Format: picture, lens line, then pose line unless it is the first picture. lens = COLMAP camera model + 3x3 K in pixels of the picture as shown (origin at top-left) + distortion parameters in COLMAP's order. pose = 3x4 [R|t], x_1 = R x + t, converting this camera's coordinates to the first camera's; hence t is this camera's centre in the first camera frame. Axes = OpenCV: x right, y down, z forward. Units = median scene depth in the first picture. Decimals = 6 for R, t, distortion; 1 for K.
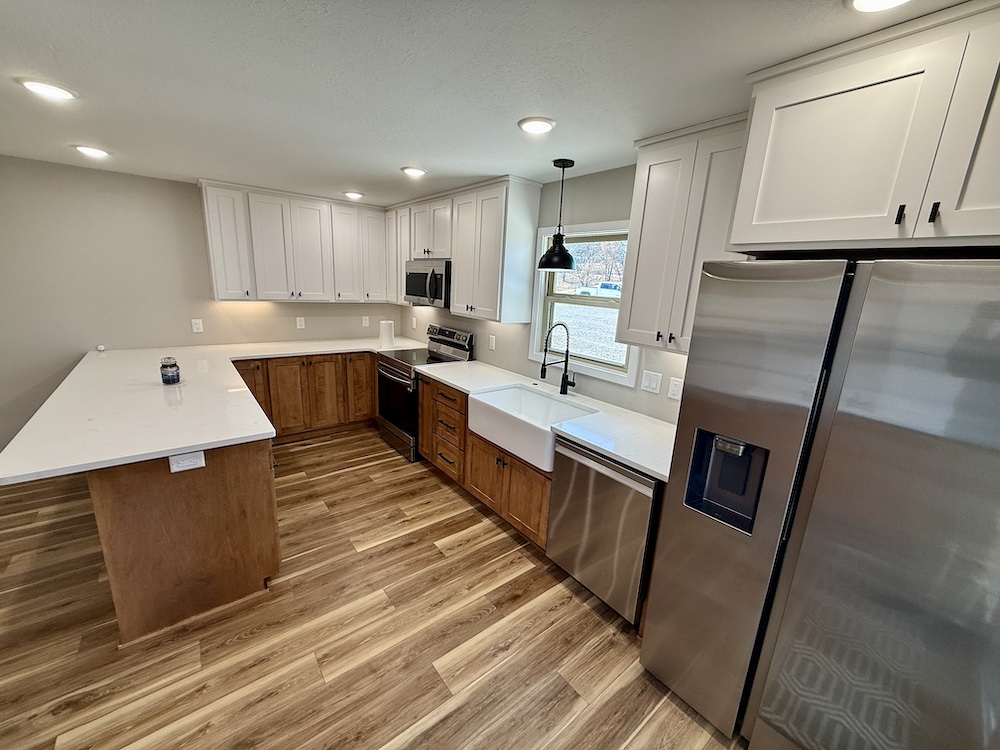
lens RADIAL K [[403.5, 0, 493.4], [0, 403.5, 366.6], [0, 0, 1]] dist [0.000564, -0.000078]
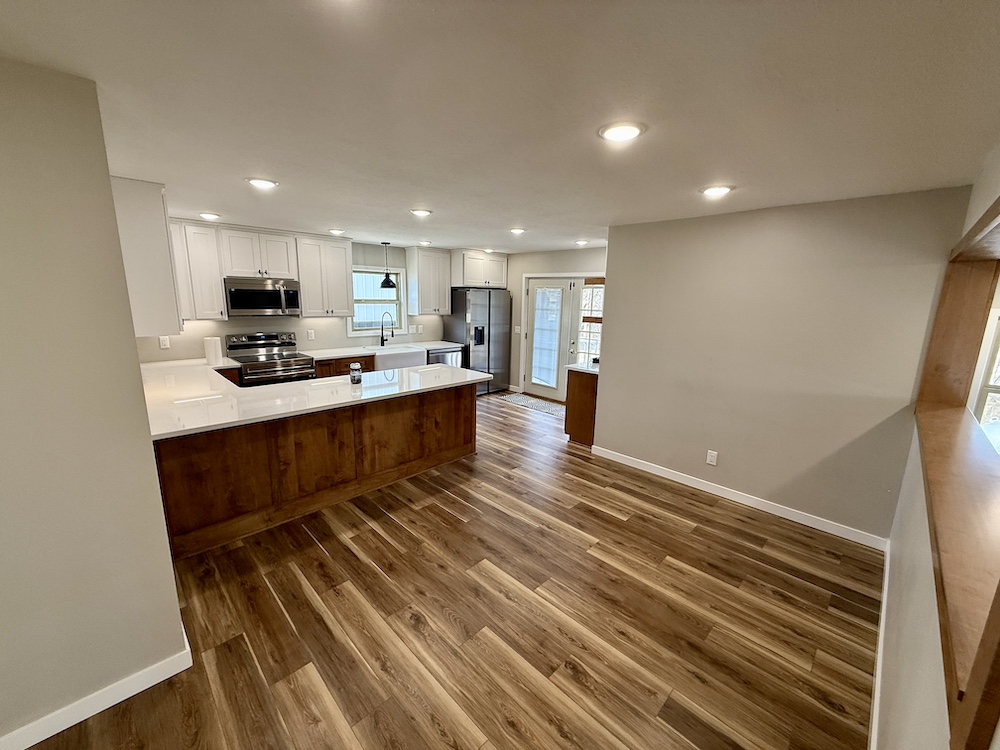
lens RADIAL K [[403.5, 0, 493.2], [0, 403.5, 377.0], [0, 0, 1]] dist [0.000564, -0.000078]
pose [[-0.102766, -0.249003, 0.963035, -2.005478], [0.187012, 0.946060, 0.264570, -0.235889], [-0.976968, 0.207288, -0.050657, 0.585200]]
